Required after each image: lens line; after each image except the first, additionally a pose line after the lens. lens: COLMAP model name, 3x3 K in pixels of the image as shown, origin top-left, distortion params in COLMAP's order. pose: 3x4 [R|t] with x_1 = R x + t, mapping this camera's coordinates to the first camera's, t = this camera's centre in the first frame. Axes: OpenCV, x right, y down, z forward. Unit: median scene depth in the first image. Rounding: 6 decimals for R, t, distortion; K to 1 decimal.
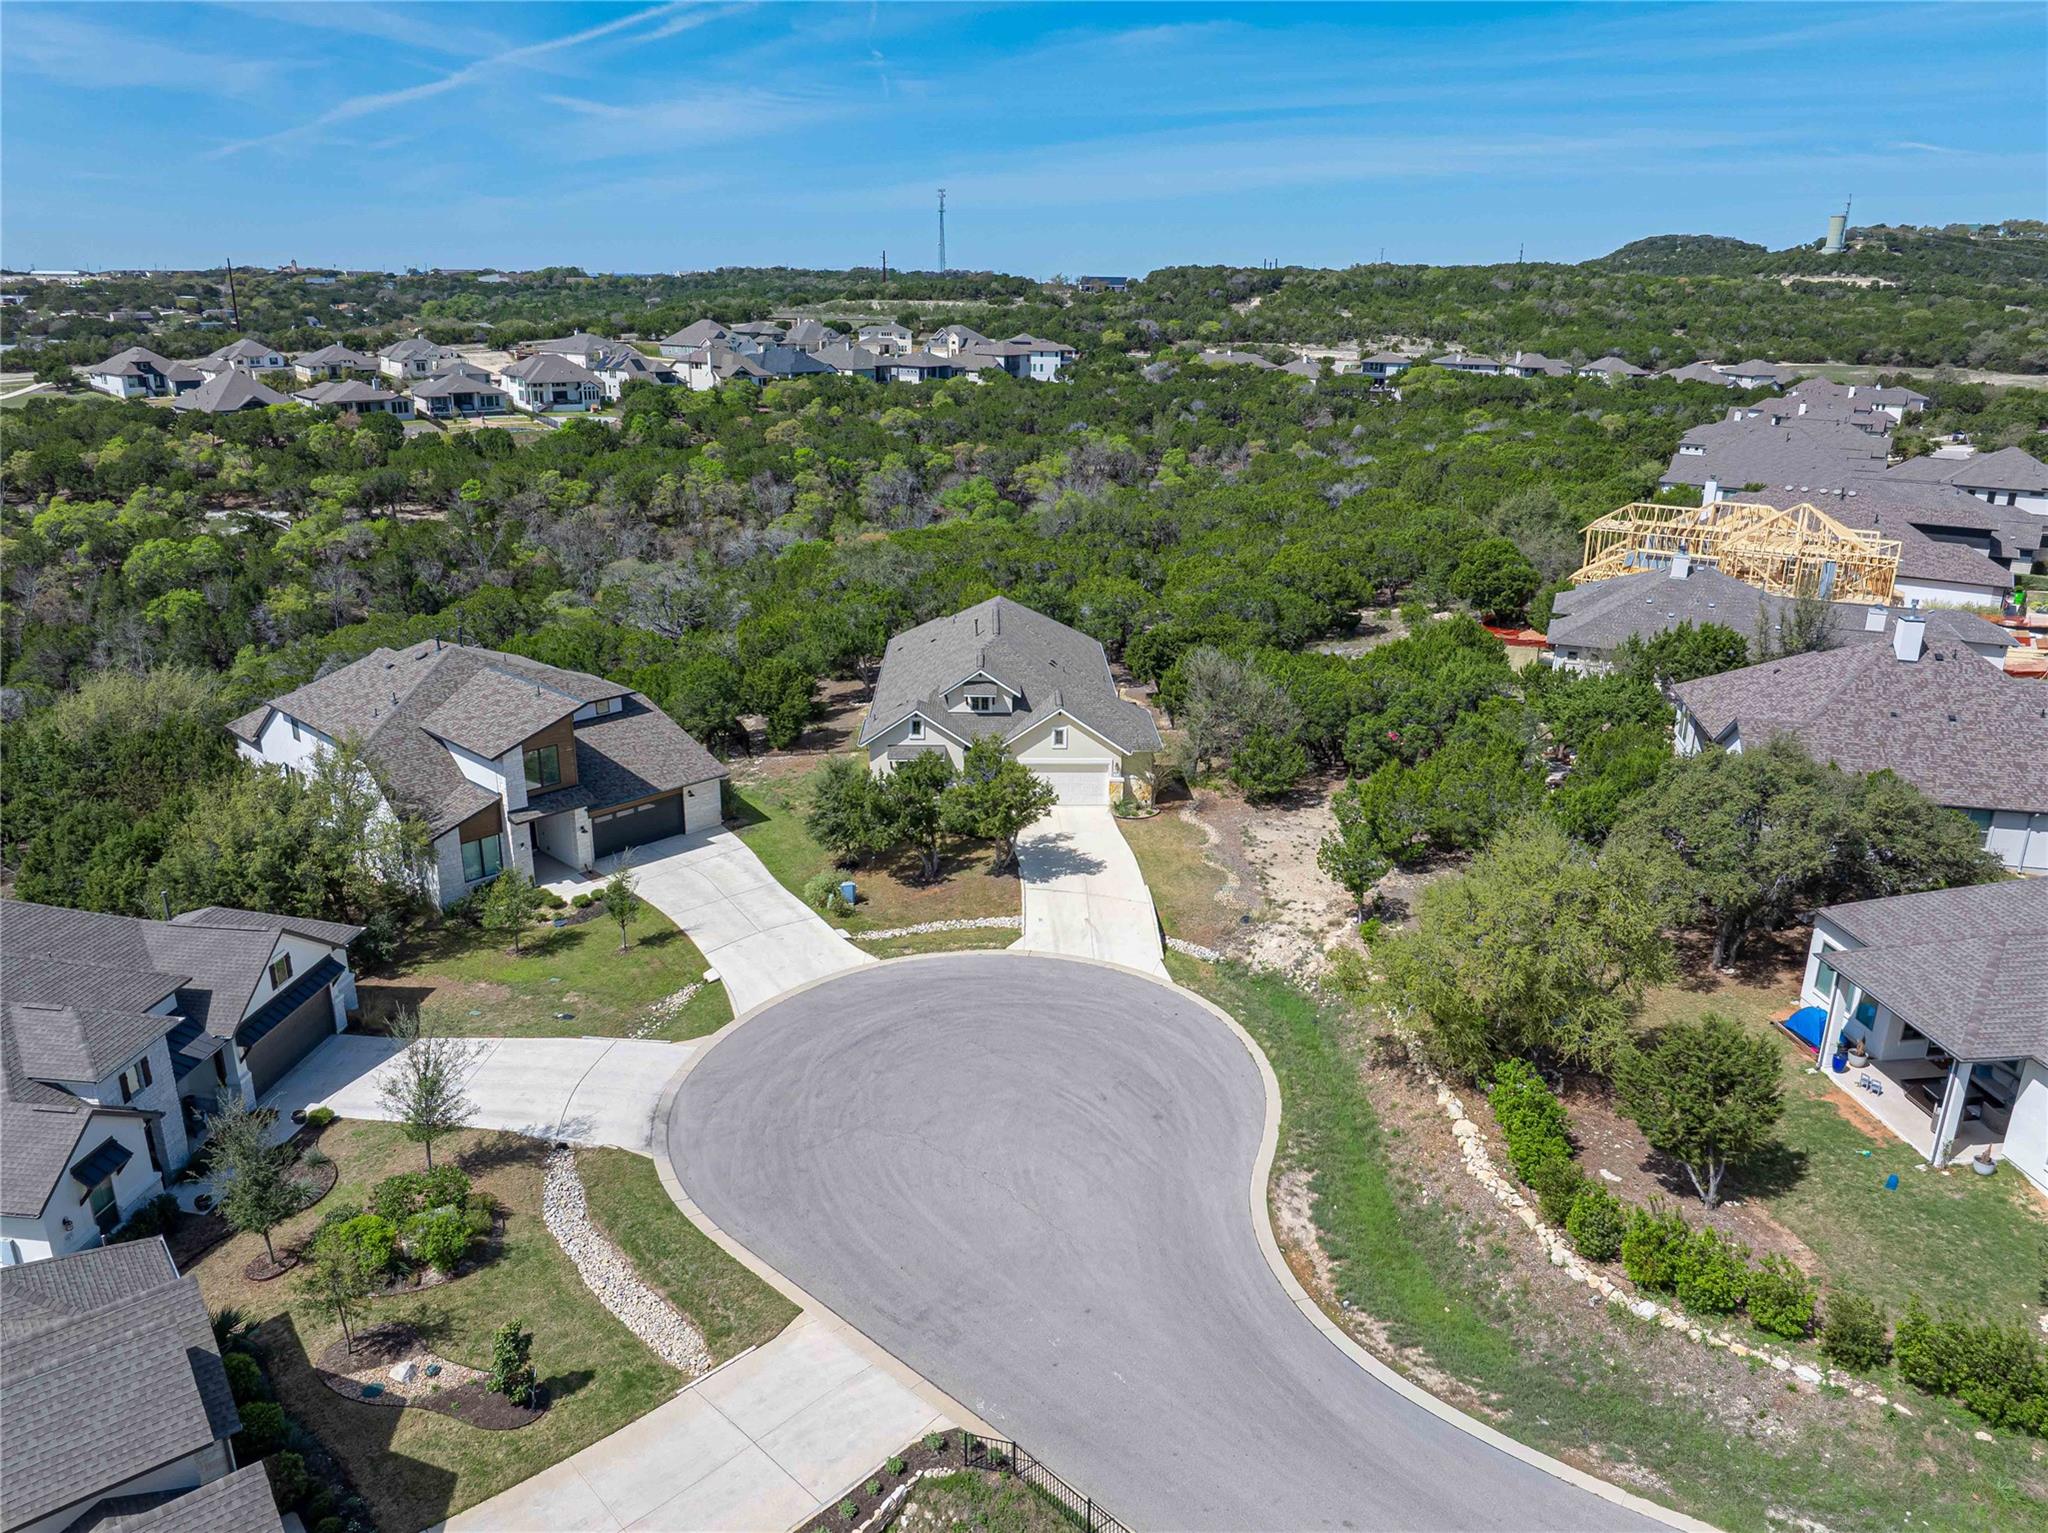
lens RADIAL K [[1428.9, 0, 1024.0], [0, 1428.9, 766.5], [0, 0, 1]] dist [-0.034823, -0.002005]
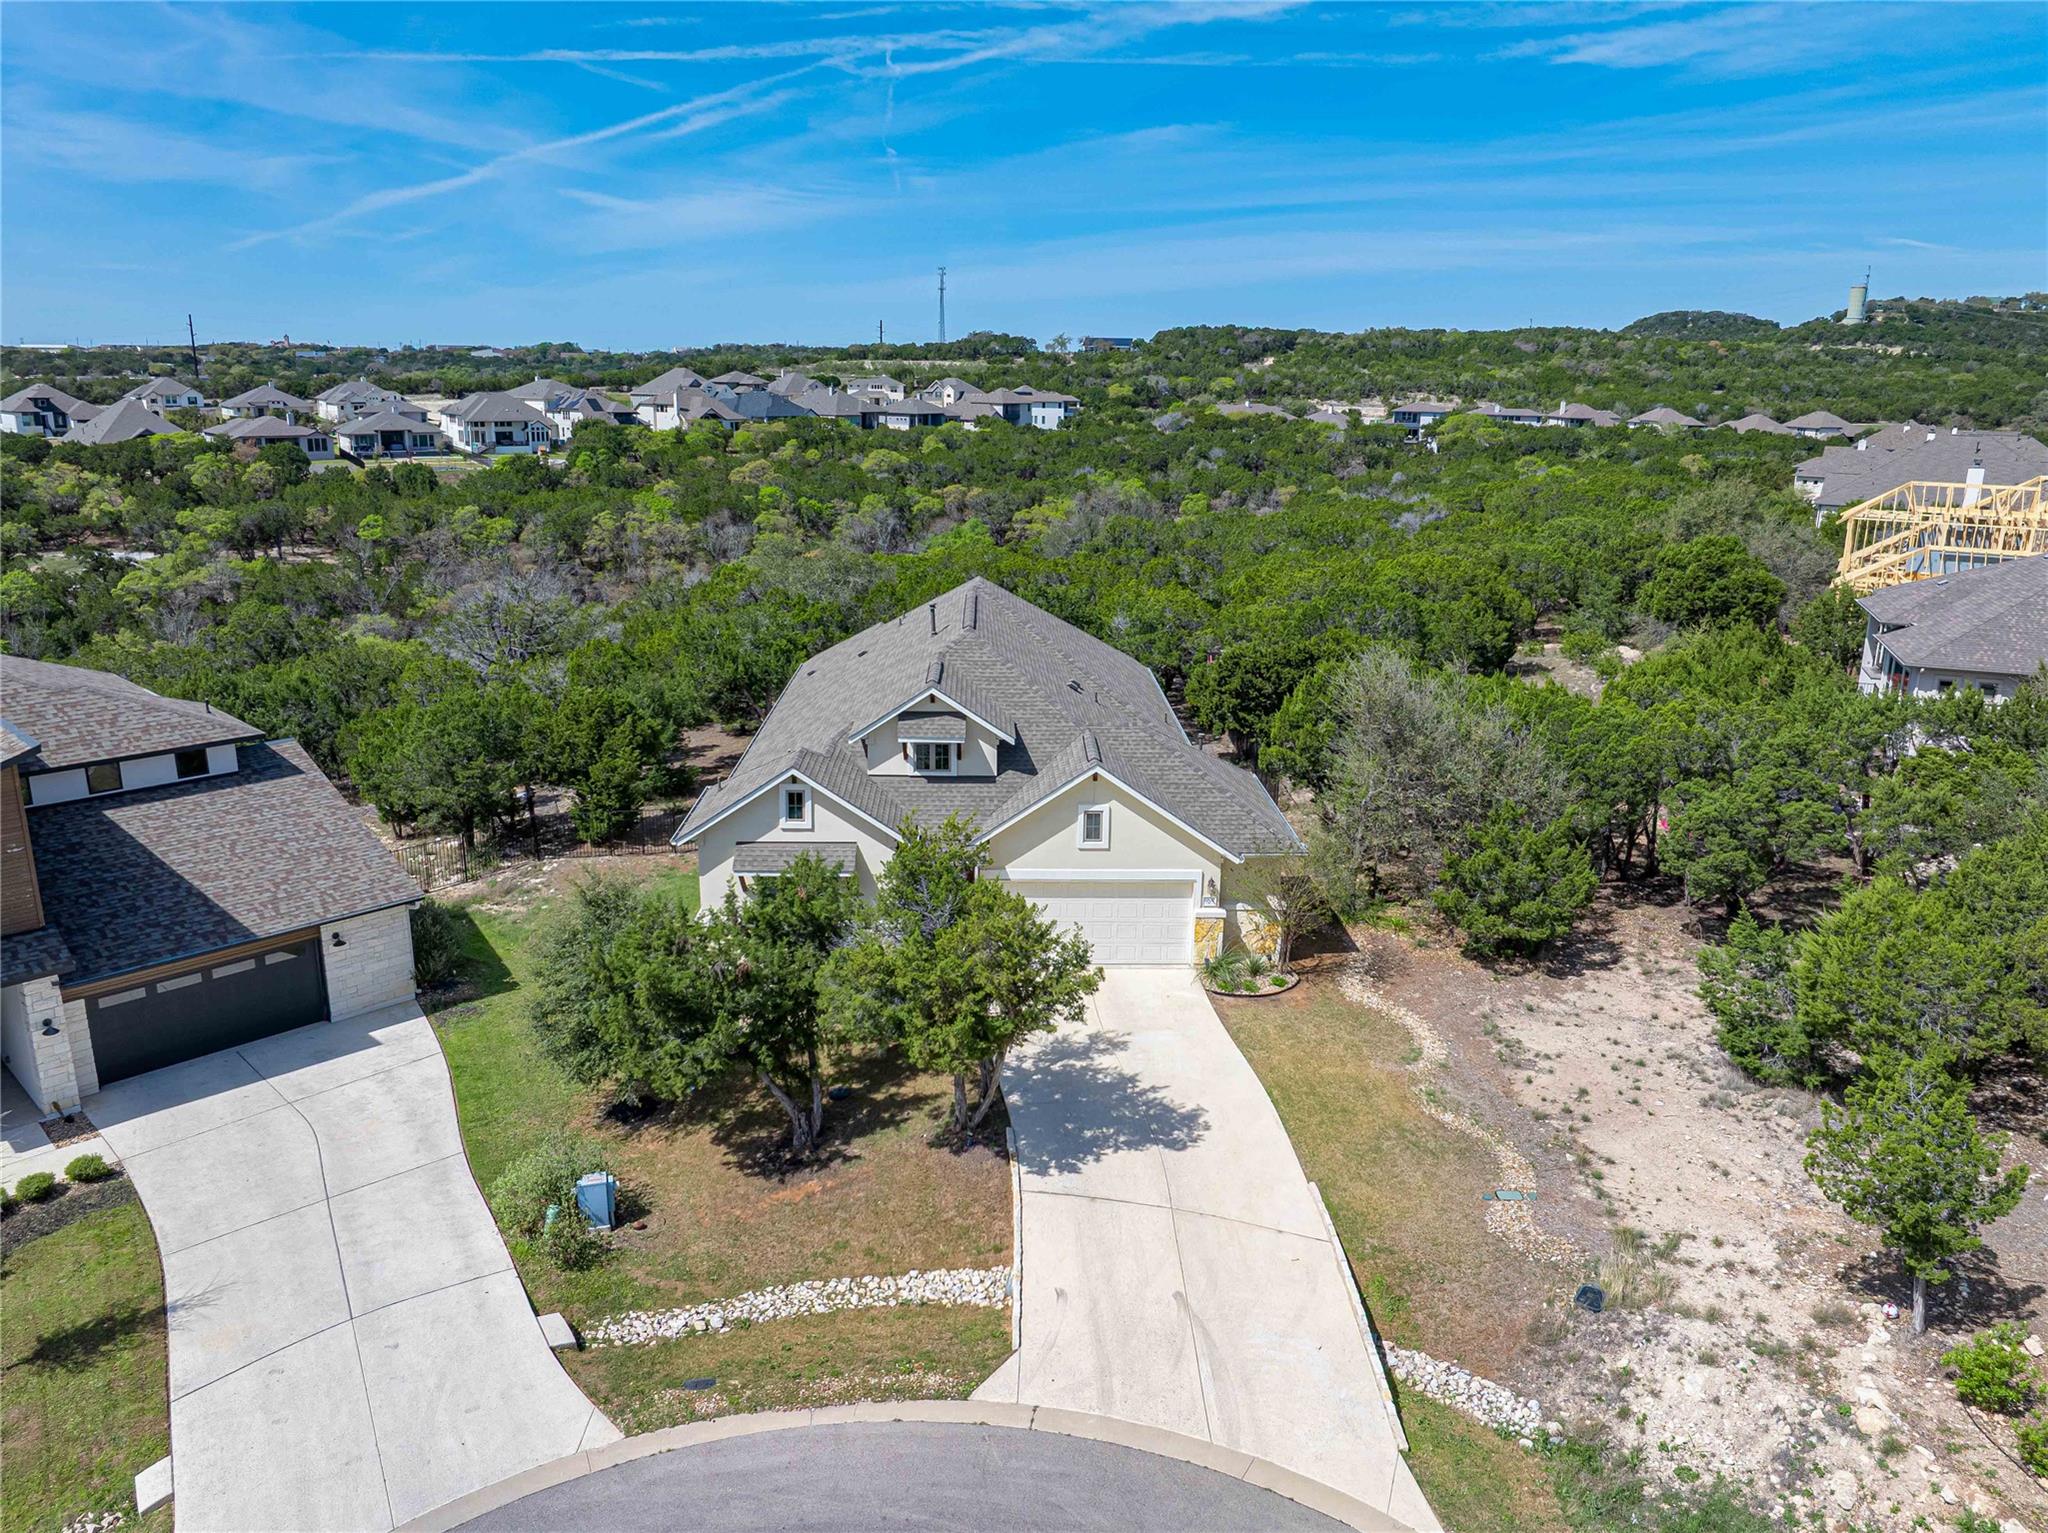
lens RADIAL K [[1428.9, 0, 1024.0], [0, 1428.9, 766.5], [0, 0, 1]] dist [-0.034823, -0.002005]
pose [[0.999998, 0.002156, -0.000006, 0.000301], [-0.002153, 0.998304, -0.058169, -0.003482], [-0.000119, 0.058169, 0.998307, 0.144368]]
